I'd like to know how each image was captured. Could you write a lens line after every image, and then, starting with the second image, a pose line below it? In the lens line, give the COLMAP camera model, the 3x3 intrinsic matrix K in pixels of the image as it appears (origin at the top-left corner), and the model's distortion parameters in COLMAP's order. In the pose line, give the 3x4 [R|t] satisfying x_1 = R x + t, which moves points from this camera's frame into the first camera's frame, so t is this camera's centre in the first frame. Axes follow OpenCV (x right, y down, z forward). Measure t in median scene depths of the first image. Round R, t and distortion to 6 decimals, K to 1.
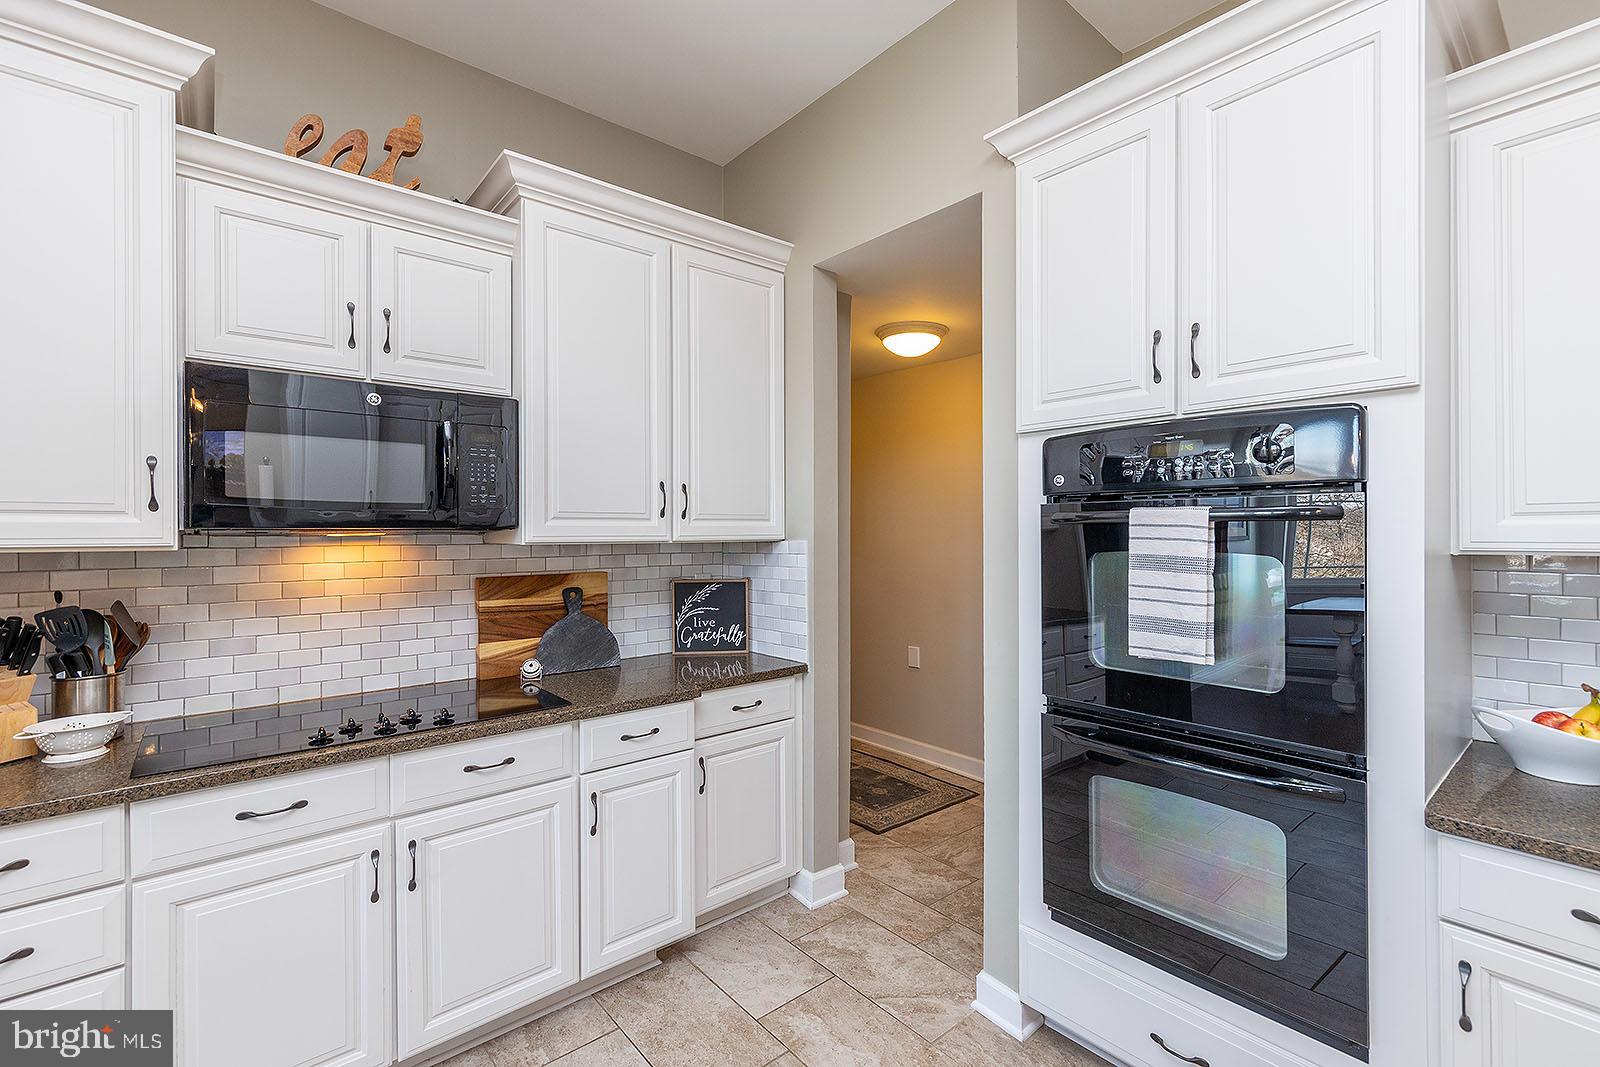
lens RADIAL K [[699.1, 0, 800.9], [0, 699.1, 532.7], [0, 0, 1]] dist [0.005335, -0.001810]
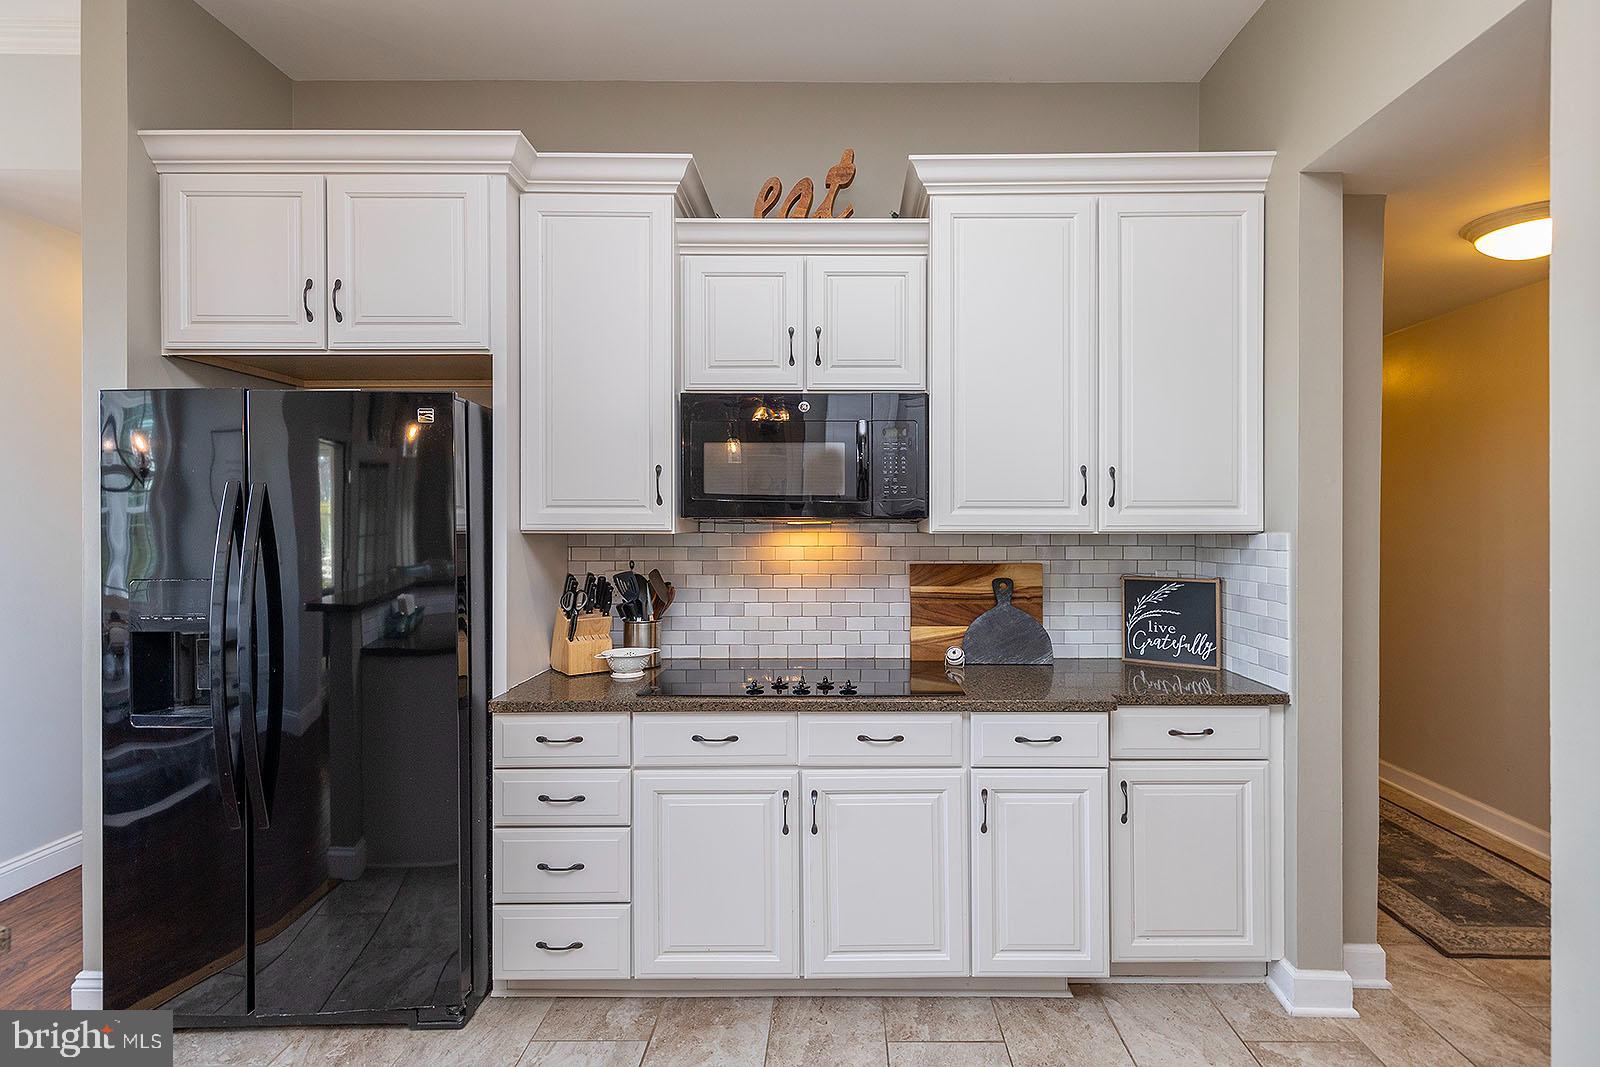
lens RADIAL K [[722.2, 0, 801.7], [0, 722.2, 525.5], [0, 0, 1]] dist [0.004132, 0.000843]
pose [[0.768548, 0.005505, -0.639768, 0.133304], [-0.003424, 0.999984, 0.004491, 0.001544], [0.639783, -0.001262, 0.768555, 0.059339]]
